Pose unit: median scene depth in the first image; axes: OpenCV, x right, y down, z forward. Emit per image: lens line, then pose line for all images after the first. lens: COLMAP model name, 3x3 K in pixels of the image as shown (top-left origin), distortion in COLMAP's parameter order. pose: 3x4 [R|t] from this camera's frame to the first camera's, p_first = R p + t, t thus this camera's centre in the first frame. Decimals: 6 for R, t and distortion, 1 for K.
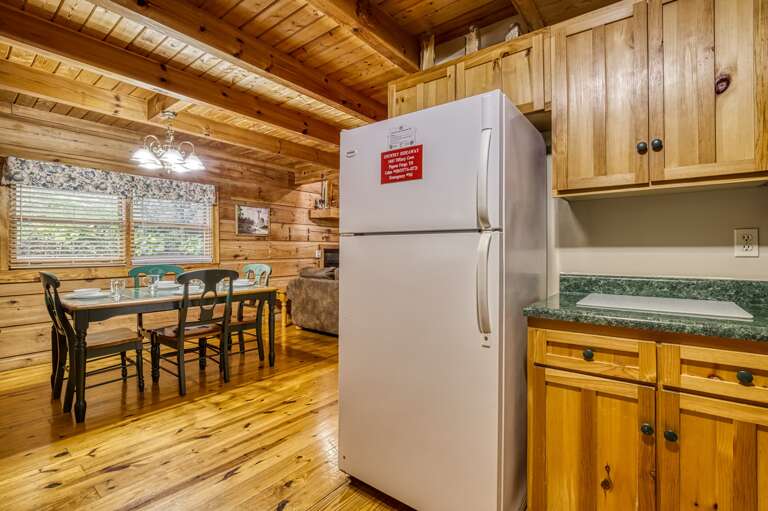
lens RADIAL K [[342.3, 0, 385.1], [0, 342.3, 245.9], [0, 0, 1]] dist [-0.013607, 0.000068]
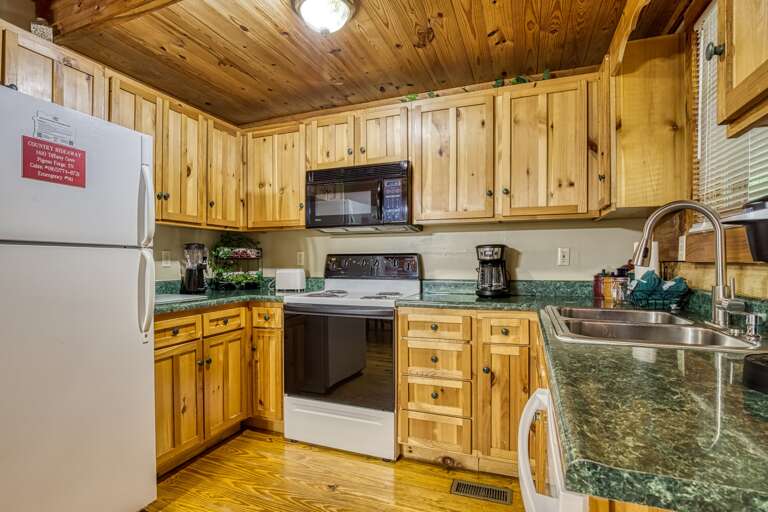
lens RADIAL K [[379.9, 0, 384.0], [0, 379.9, 256.0], [0, 0, 1]] dist [0.001495, 0.000118]
pose [[-0.289542, 0.012931, 0.957078, -1.098682], [-0.008445, 0.999835, -0.016063, -0.000748], [-0.957128, -0.012733, -0.289385, 0.507183]]
